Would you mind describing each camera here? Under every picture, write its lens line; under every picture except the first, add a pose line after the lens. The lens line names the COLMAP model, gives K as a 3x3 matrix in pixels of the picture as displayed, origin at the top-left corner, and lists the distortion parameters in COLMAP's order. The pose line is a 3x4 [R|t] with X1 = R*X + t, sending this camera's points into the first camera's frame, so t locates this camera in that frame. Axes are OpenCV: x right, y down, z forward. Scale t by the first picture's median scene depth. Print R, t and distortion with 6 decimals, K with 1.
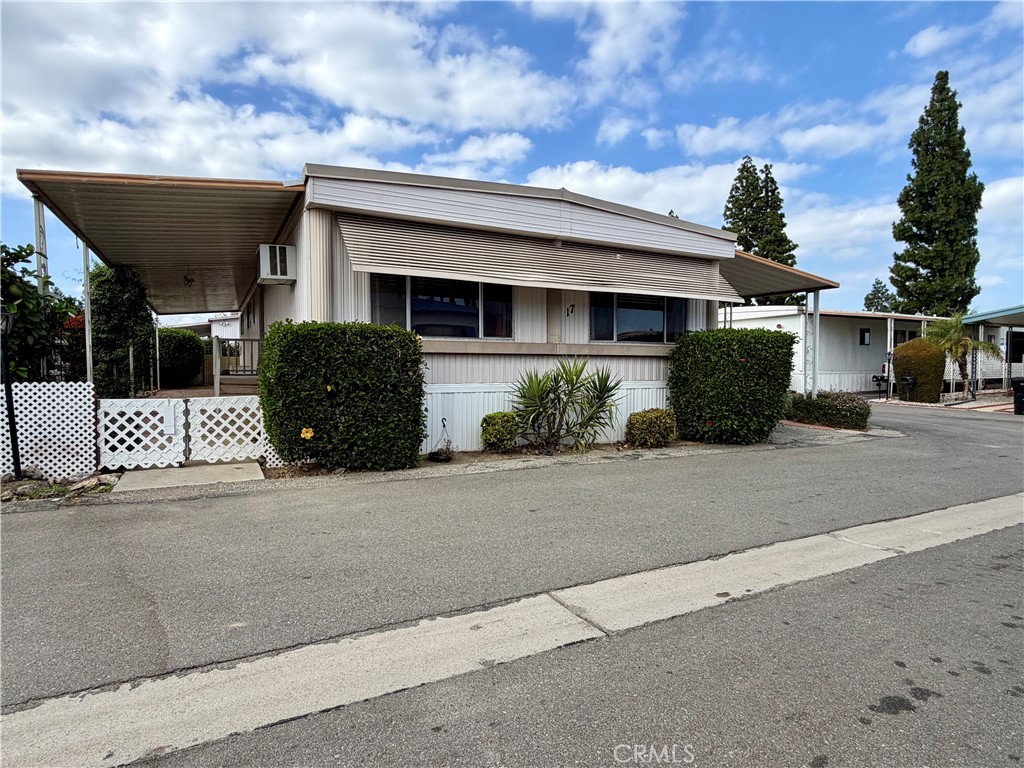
lens RADIAL K [[565.2, 0, 509.7], [0, 565.2, 387.6], [0, 0, 1]] dist [0.003167, 0.003626]
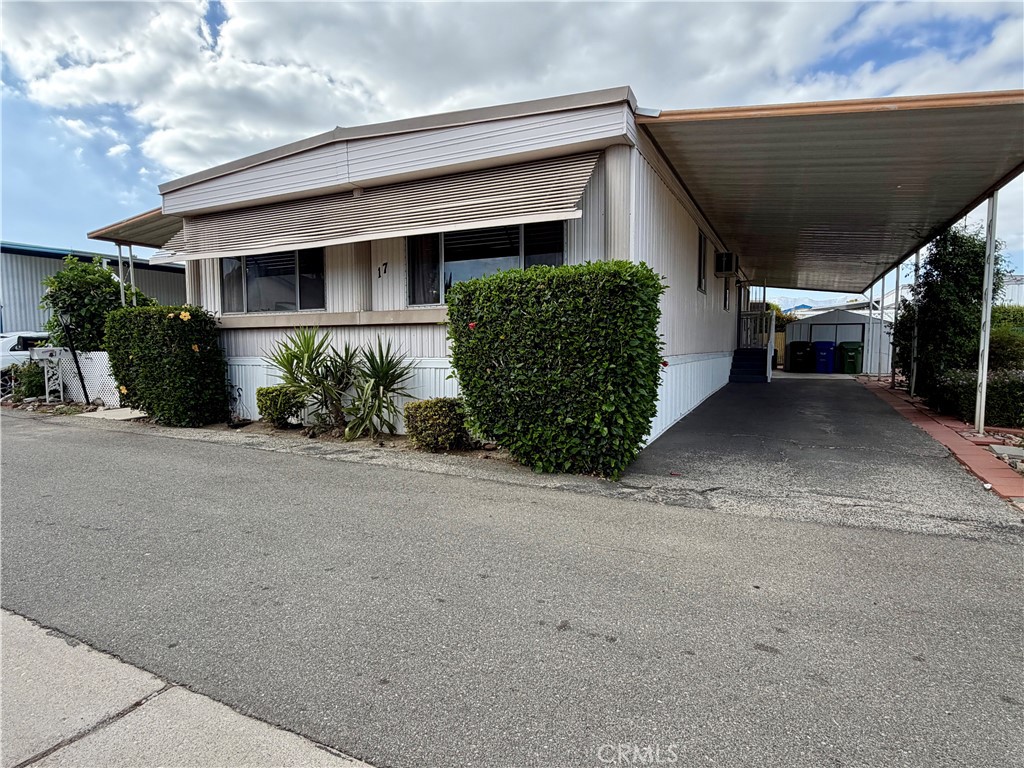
lens RADIAL K [[565.2, 0, 510.2], [0, 565.2, 384.2], [0, 0, 1]] dist [0.003167, 0.003626]
pose [[0.579325, 0.059003, -0.812958, 0.933153], [-0.012483, 0.997902, 0.063531, -0.026077], [0.815001, -0.026657, 0.578846, 0.697523]]
